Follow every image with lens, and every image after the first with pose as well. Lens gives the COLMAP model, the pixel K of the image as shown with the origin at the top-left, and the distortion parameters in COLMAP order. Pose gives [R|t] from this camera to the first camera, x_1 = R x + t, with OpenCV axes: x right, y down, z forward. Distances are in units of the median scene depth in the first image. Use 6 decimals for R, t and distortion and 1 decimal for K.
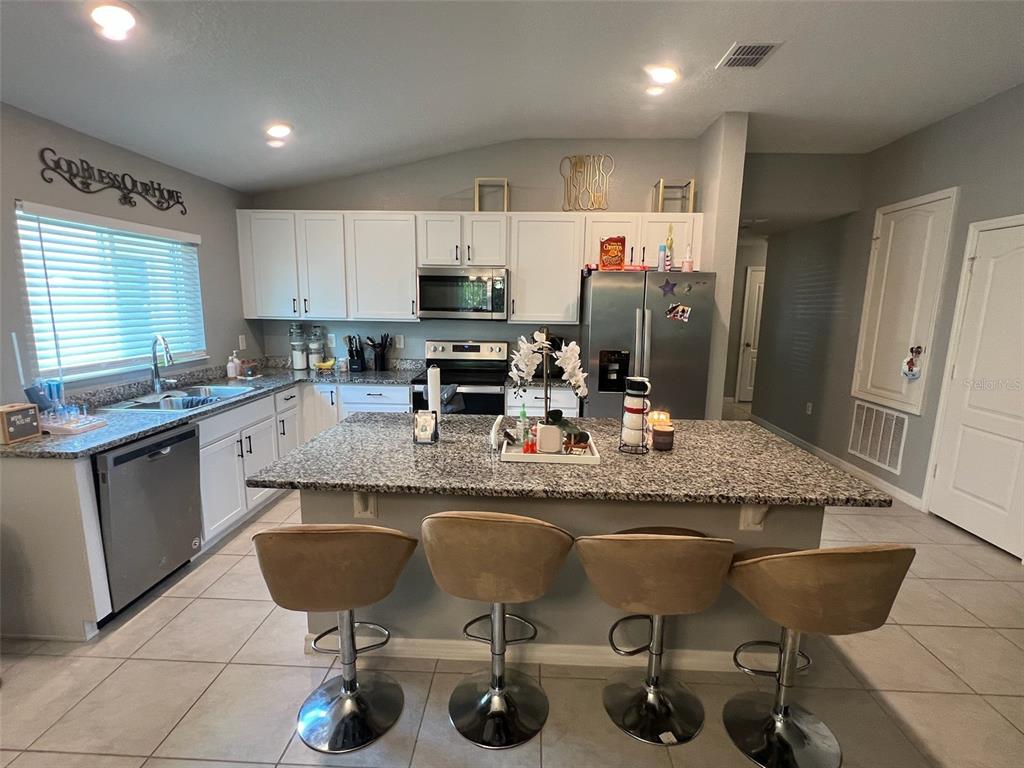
lens RADIAL K [[492.0, 0, 512.2], [0, 492.0, 386.6], [0, 0, 1]] dist [-0.000244, -0.000368]
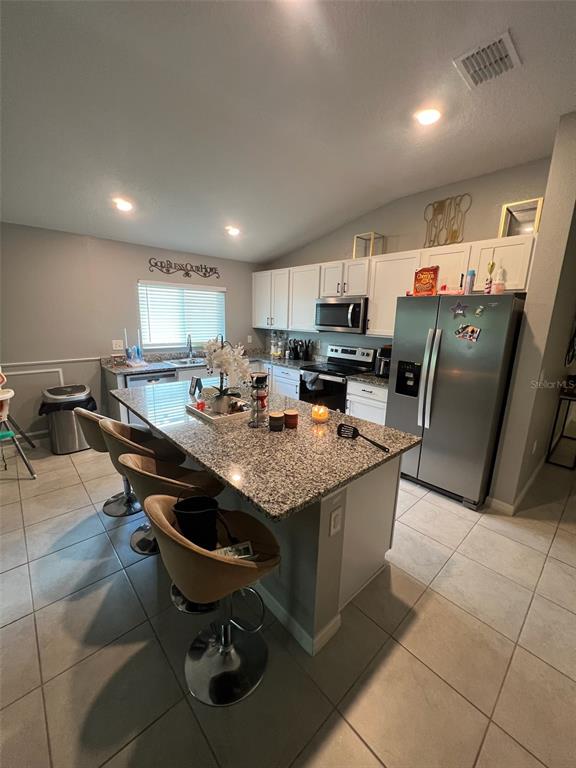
lens RADIAL K [[305.6, 0, 288.2], [0, 305.6, 383.8], [0, 0, 1]] dist [0.000350, -0.000037]
pose [[0.706208, 0.156464, -0.690499, 0.525474], [-0.133140, 0.987224, 0.087531, -0.045311], [0.695373, 0.030118, 0.718017, 0.243188]]
